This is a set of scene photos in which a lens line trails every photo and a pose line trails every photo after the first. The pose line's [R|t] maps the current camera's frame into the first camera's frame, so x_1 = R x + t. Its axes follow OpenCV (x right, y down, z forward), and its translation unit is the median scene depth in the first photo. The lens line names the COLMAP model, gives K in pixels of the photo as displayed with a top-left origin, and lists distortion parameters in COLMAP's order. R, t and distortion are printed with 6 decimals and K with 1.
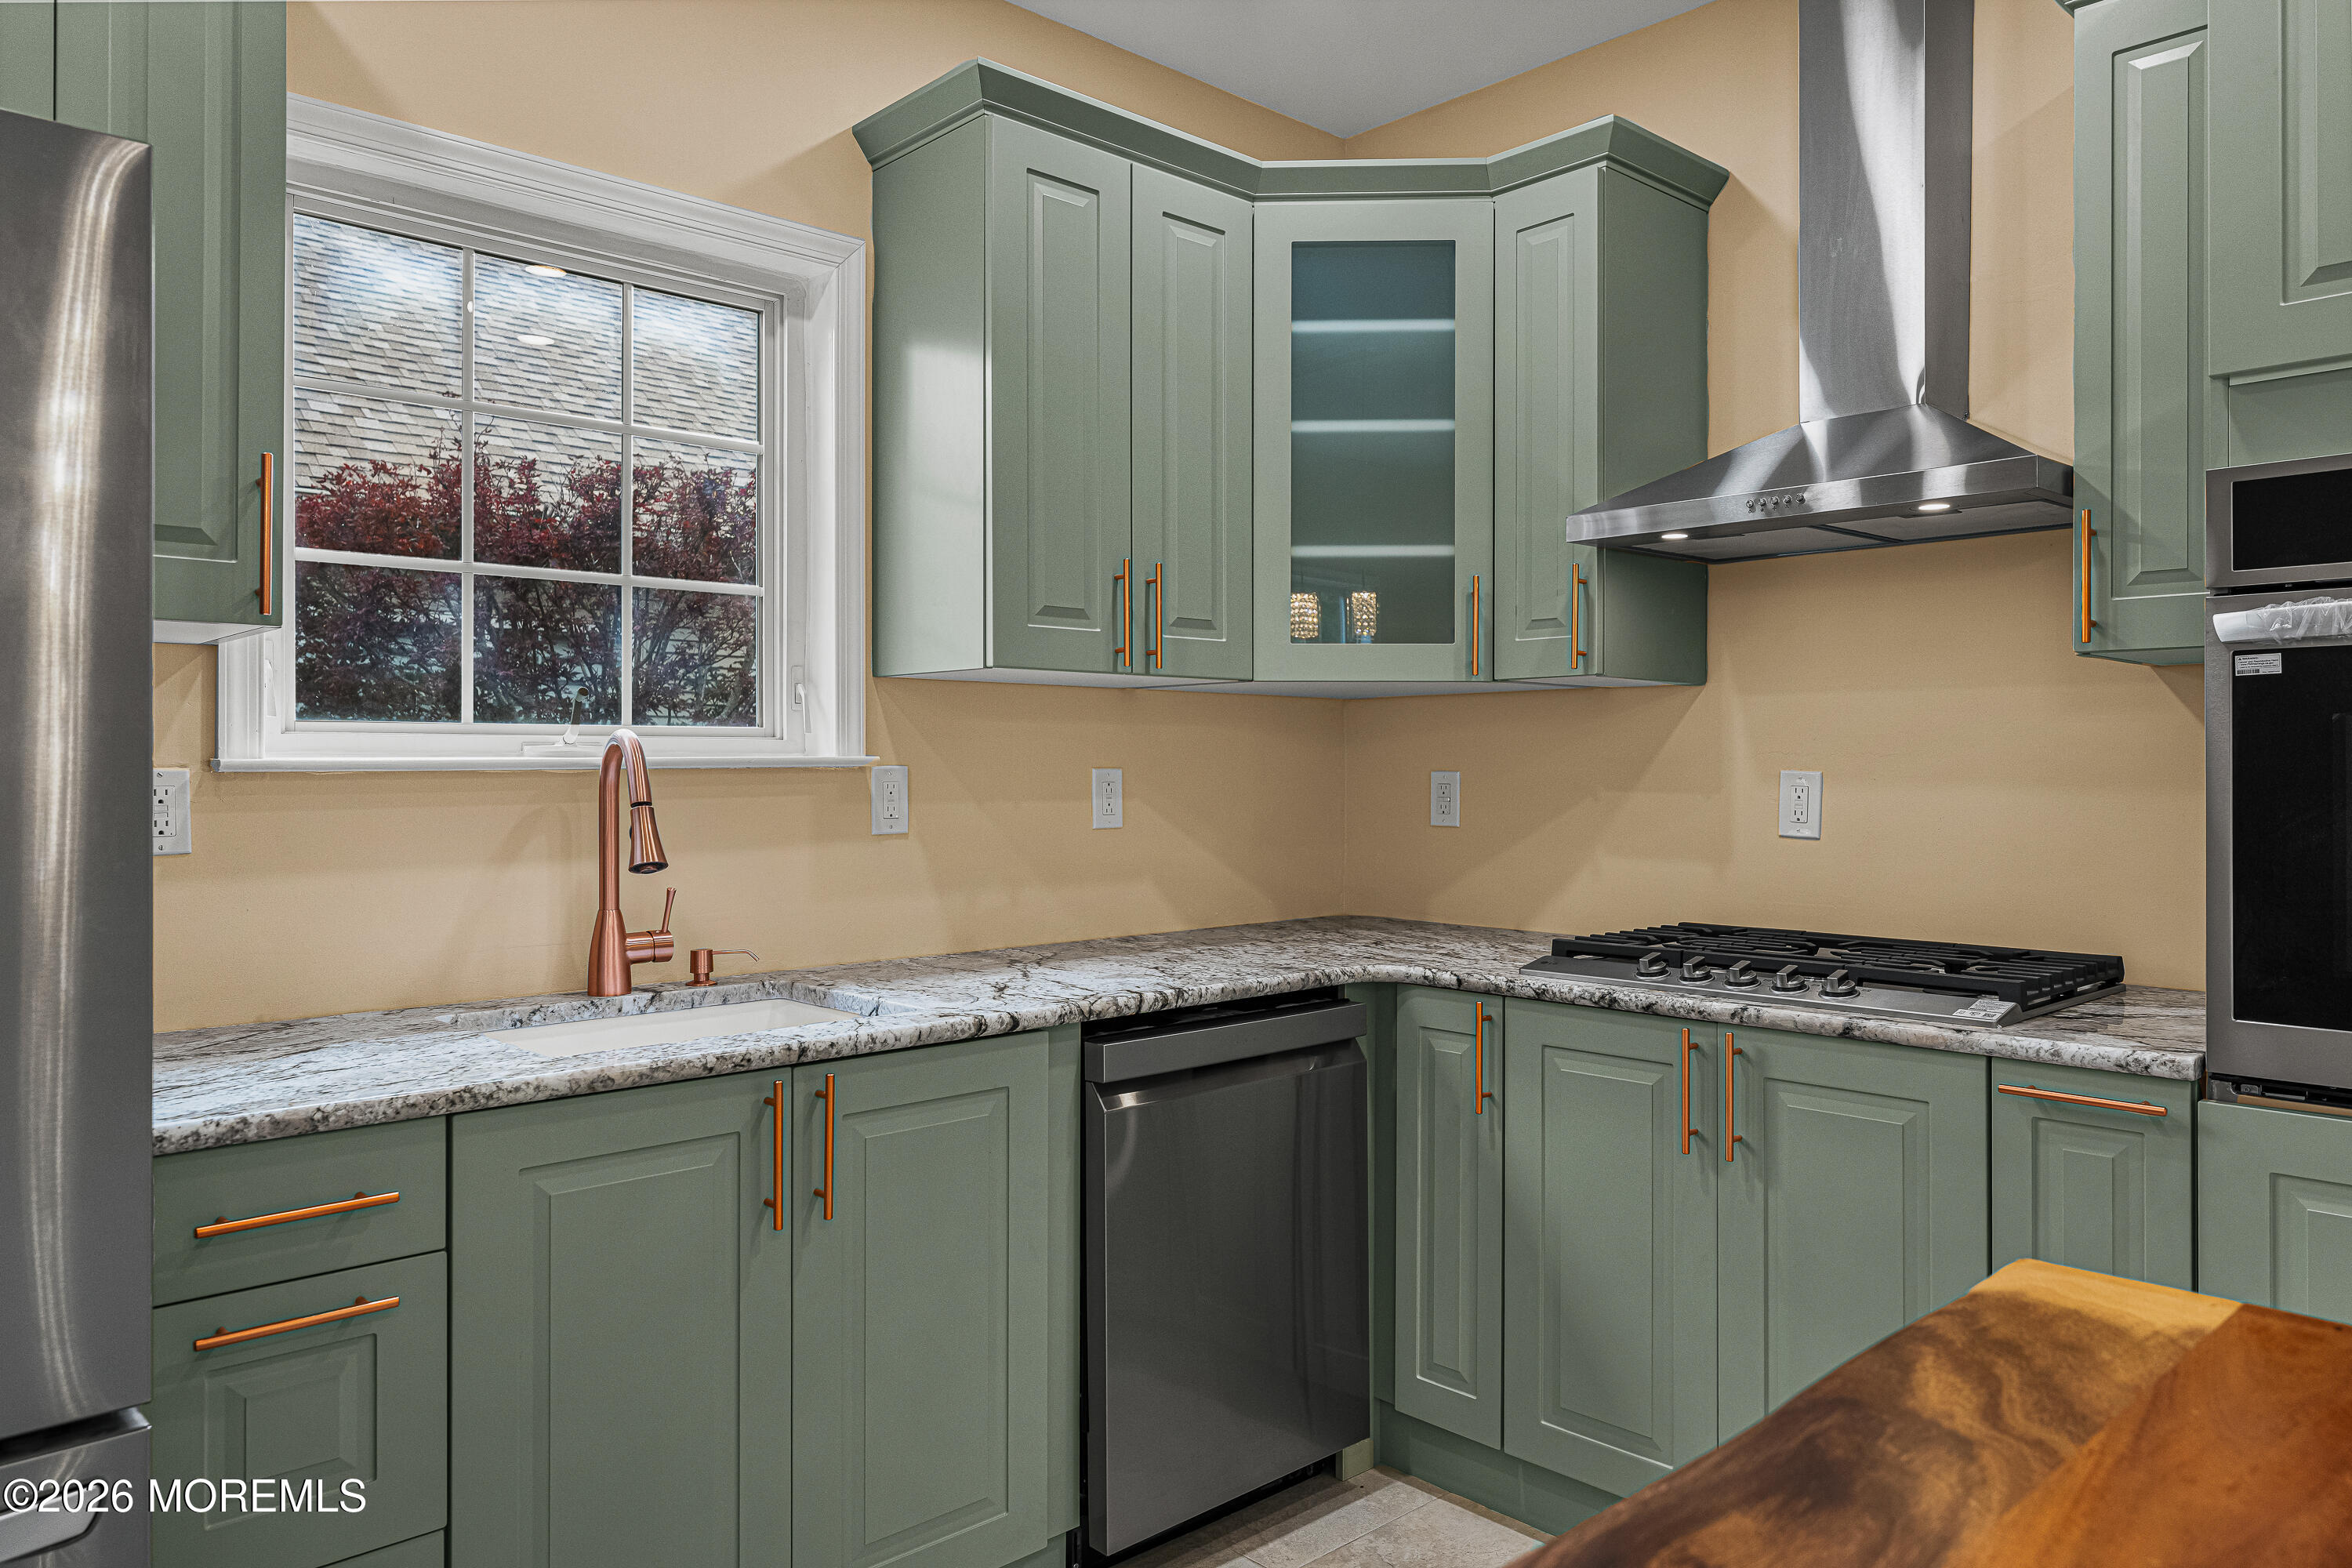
lens RADIAL K [[1564.7, 0, 1172.9], [0, 1564.7, 761.5], [0, 0, 1]] dist [0.003061, 0.000640]
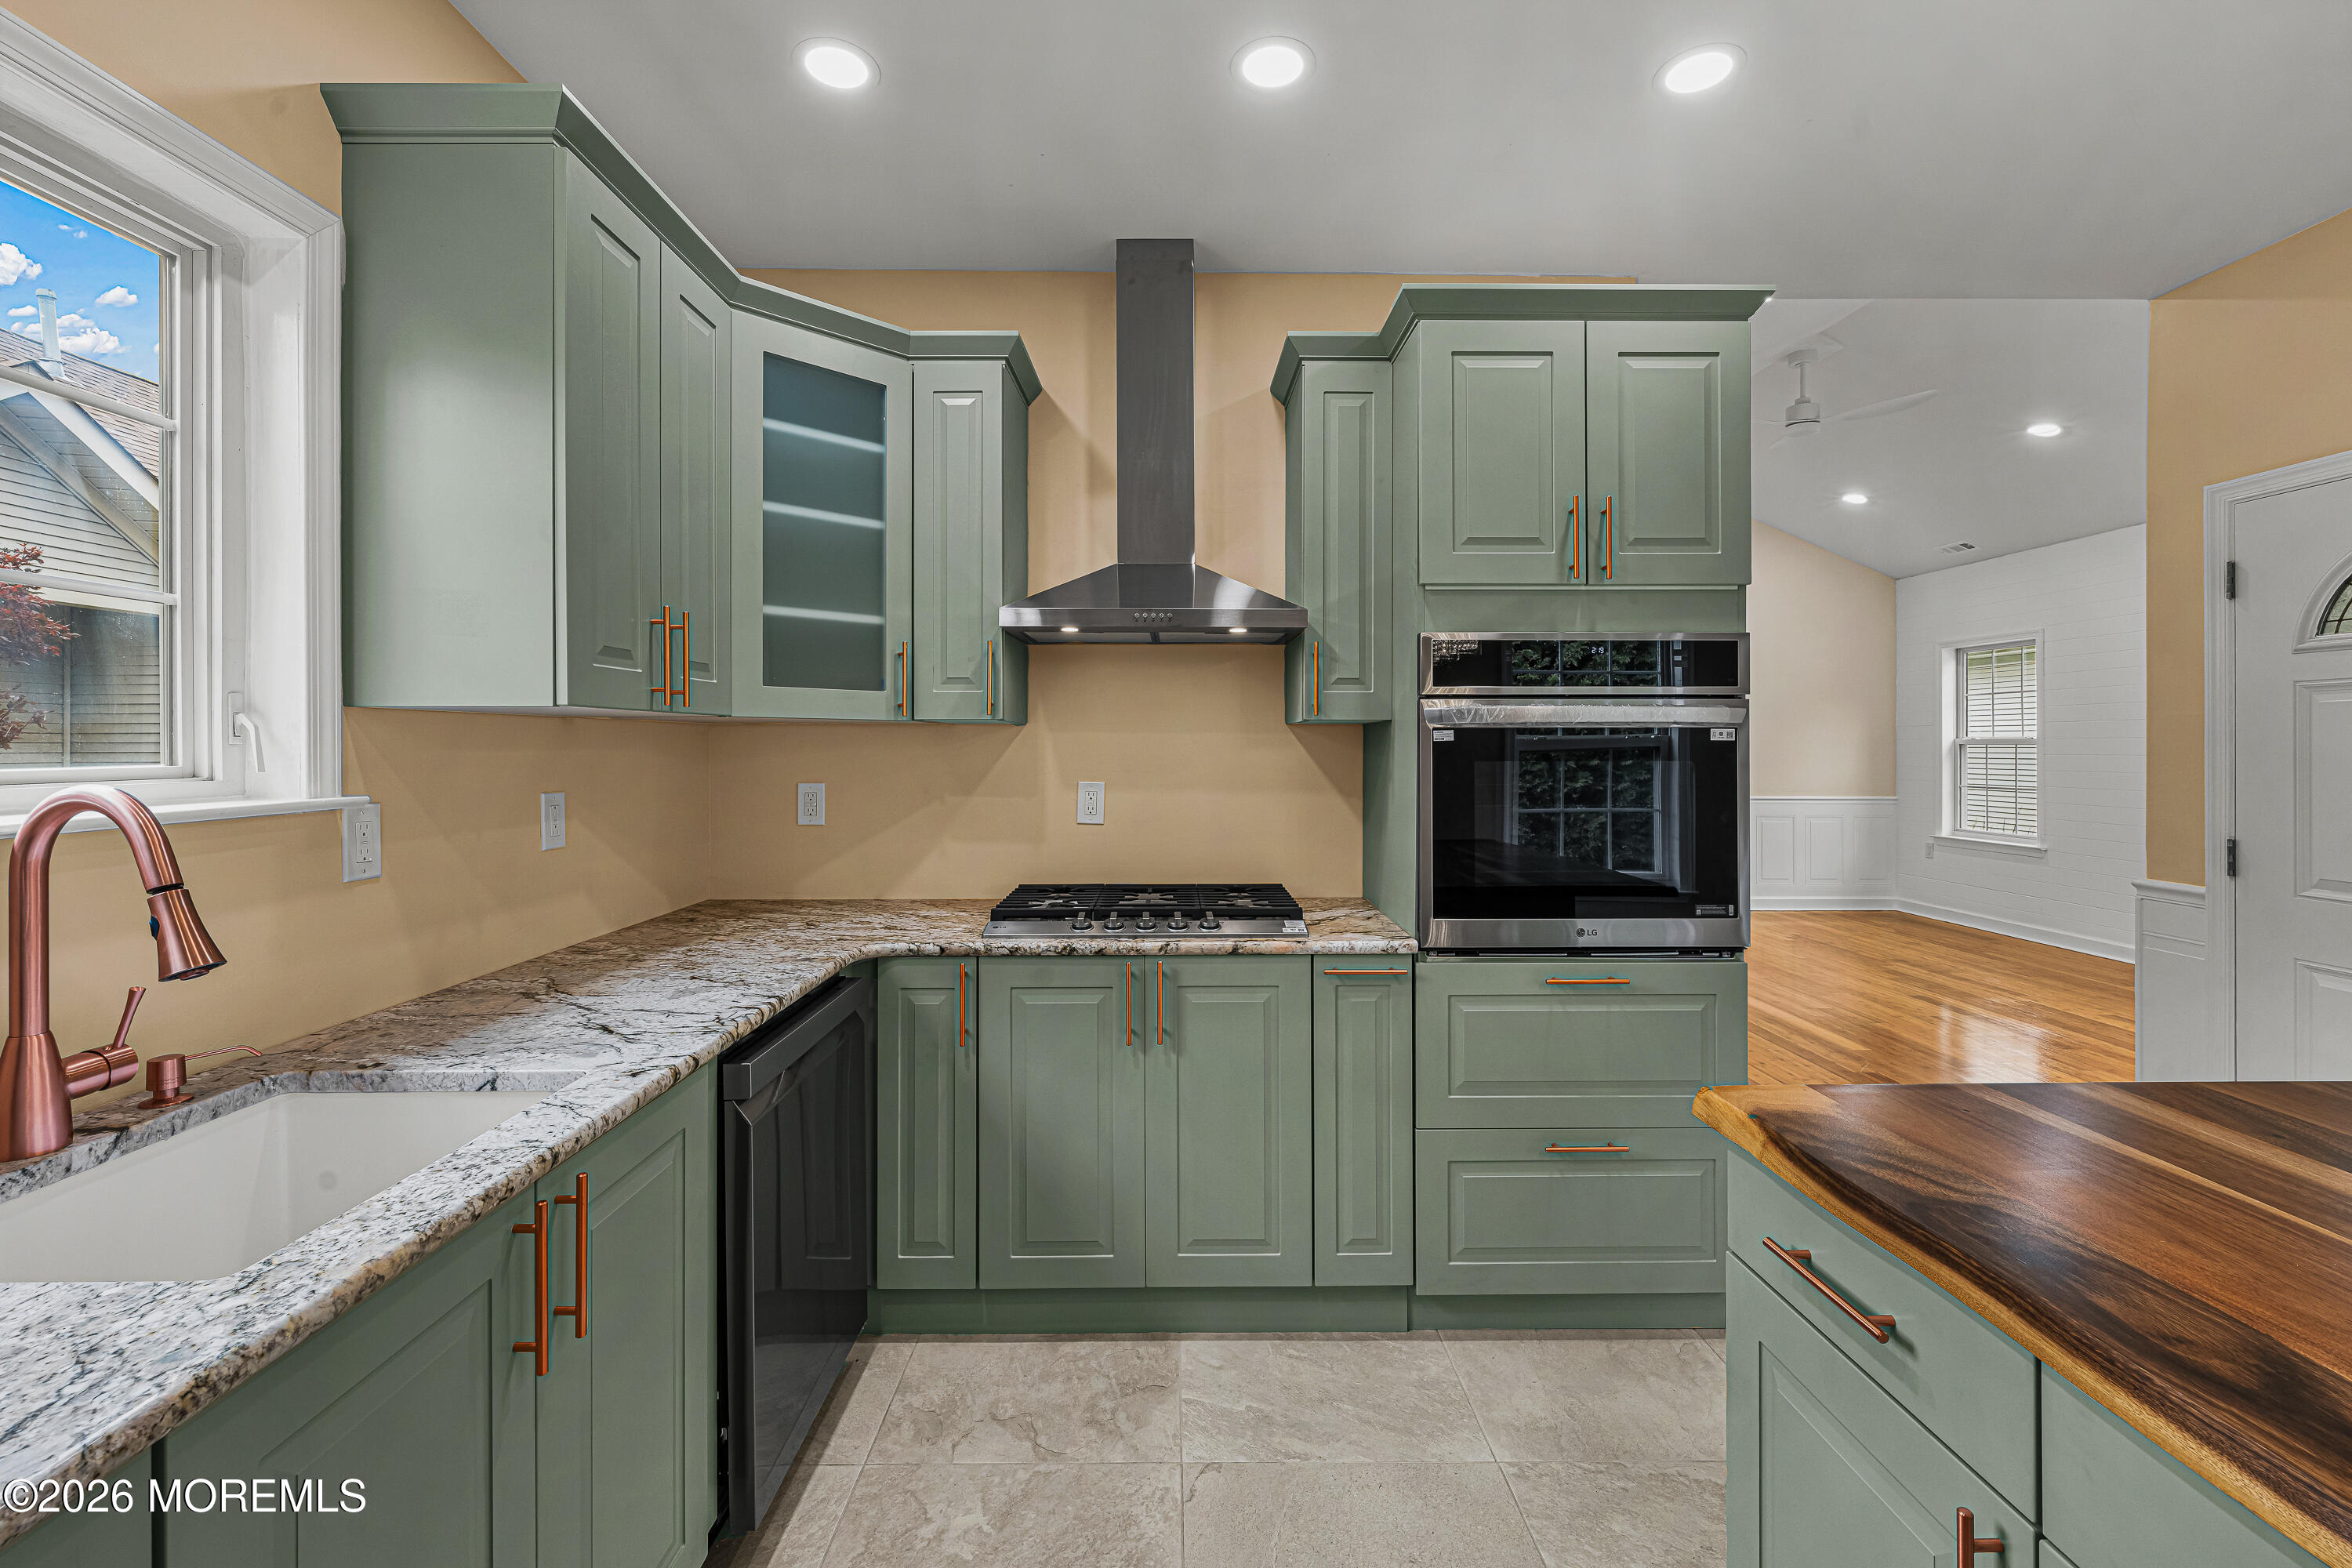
lens RADIAL K [[1008.0, 0, 1171.9], [0, 1008.0, 747.1], [0, 0, 1]] dist [-0.002298, -0.000238]
pose [[0.677062, -0.002387, 0.735922, -0.322076], [-0.001431, 0.999989, 0.004560, -0.037169], [-0.735925, -0.004140, 0.677051, 0.281872]]
